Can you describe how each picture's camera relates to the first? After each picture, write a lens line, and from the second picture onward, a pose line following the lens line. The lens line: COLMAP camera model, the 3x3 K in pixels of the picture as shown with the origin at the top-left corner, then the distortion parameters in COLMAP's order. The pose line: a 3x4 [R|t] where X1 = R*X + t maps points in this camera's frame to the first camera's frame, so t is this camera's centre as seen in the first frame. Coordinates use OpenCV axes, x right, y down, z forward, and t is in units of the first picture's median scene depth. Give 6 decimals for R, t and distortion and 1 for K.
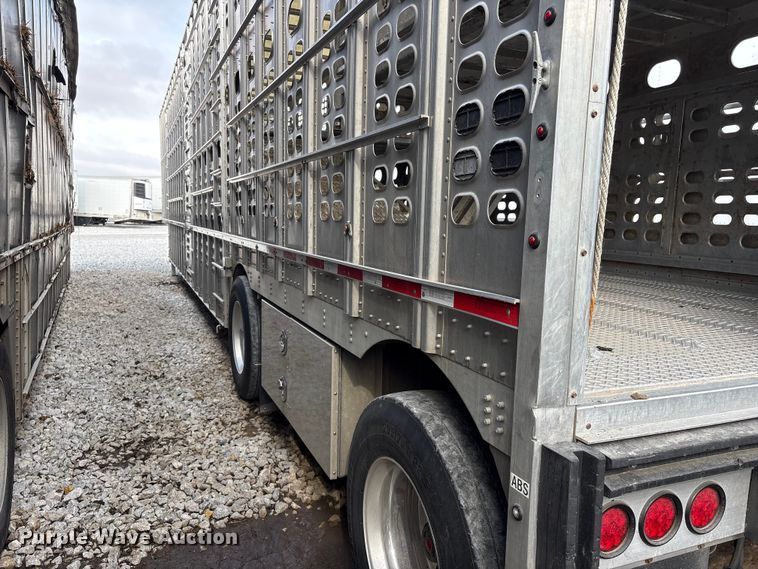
lens RADIAL K [[535.8, 0, 360.0], [0, 535.8, 285.1], [0, 0, 1]] dist [0.000131, 0.000969]
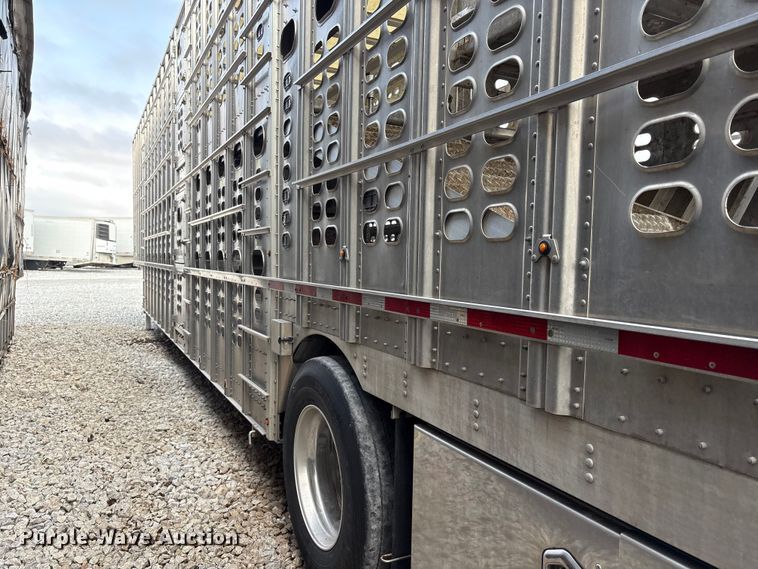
lens RADIAL K [[535.8, 0, 360.0], [0, 535.8, 285.1], [0, 0, 1]] dist [0.000131, 0.000969]
pose [[0.997932, -0.007884, 0.063799, -0.120502], [0.012923, 0.996793, -0.078967, -0.026386], [-0.062972, 0.079628, 0.994834, 0.254978]]
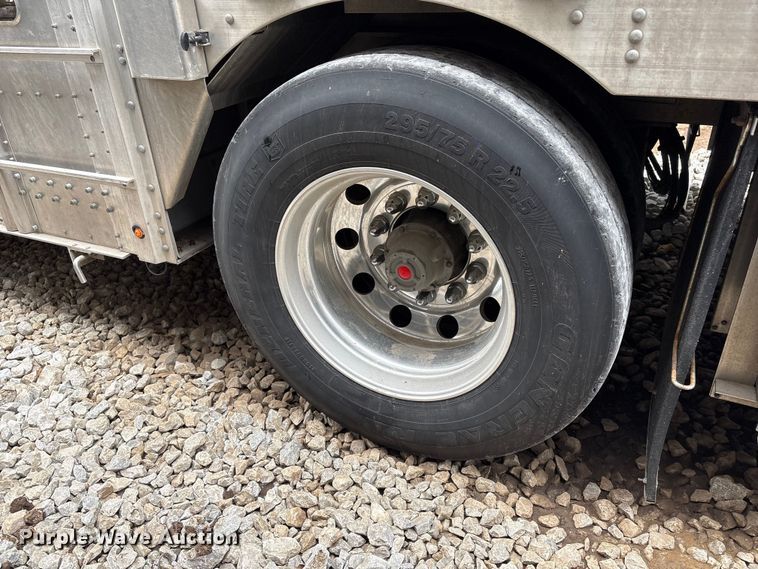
lens RADIAL K [[581.4, 0, 379.0], [0, 581.4, 284.5], [0, 0, 1]] dist [0.034139, 0.000815]
pose [[0.760341, -0.360212, 0.540489, -0.212490], [0.131881, 0.900415, 0.414561, -0.020352], [-0.635995, -0.243927, 0.732127, 0.421963]]
